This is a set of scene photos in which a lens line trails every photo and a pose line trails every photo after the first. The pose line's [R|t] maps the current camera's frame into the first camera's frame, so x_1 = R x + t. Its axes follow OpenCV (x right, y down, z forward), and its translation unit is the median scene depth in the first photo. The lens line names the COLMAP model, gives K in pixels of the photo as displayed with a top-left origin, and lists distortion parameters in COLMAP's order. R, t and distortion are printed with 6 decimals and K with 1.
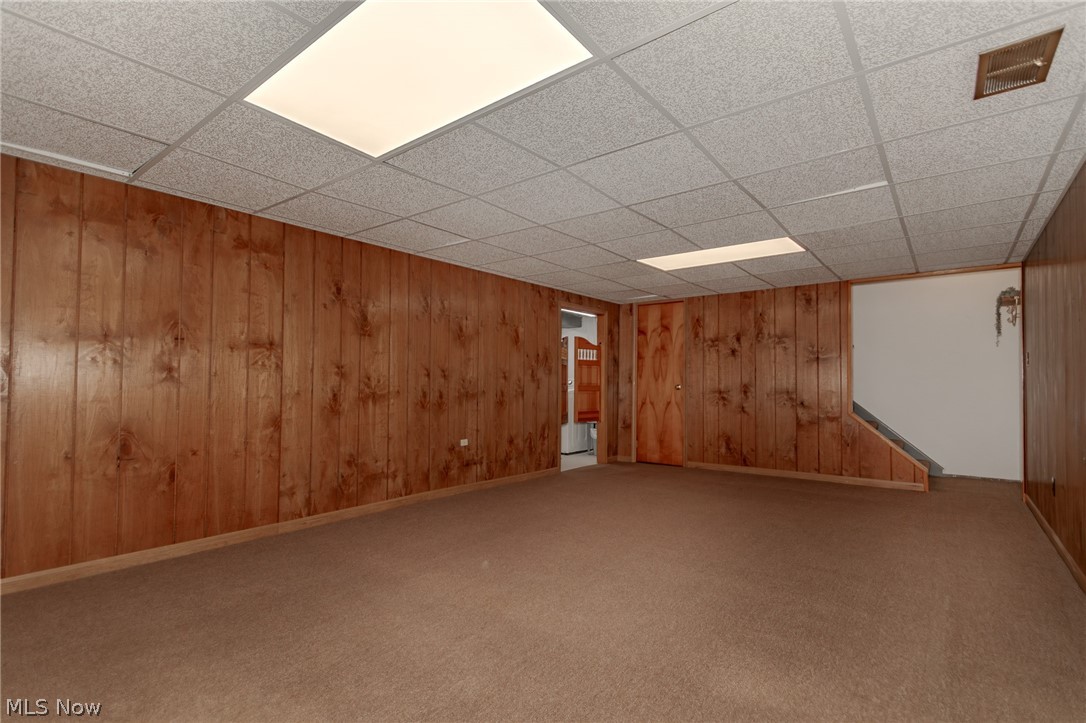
lens RADIAL K [[505.4, 0, 548.6], [0, 505.4, 370.3], [0, 0, 1]] dist [-0.000749, -0.000977]
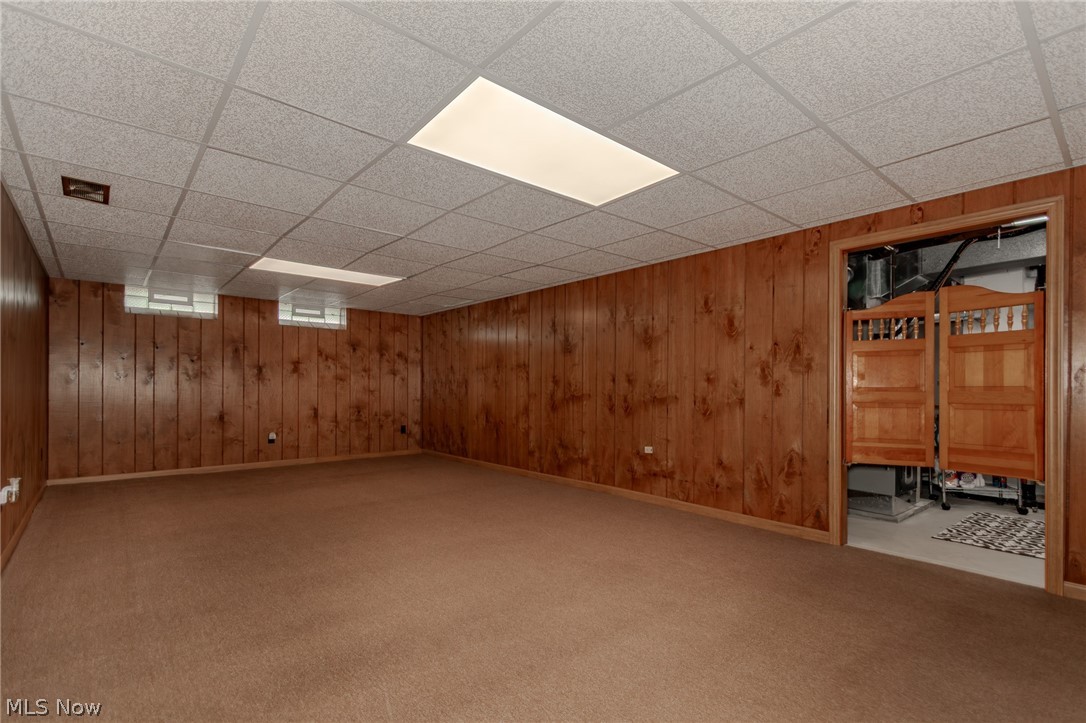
lens RADIAL K [[513.3, 0, 542.5], [0, 513.3, 393.1], [0, 0, 1]] dist [0.008288, 0.000019]
pose [[-0.191386, -0.000044, -0.981515, 0.847368], [0.020050, 0.999791, -0.003955, 0.036883], [0.981310, -0.020436, -0.191345, 1.022458]]
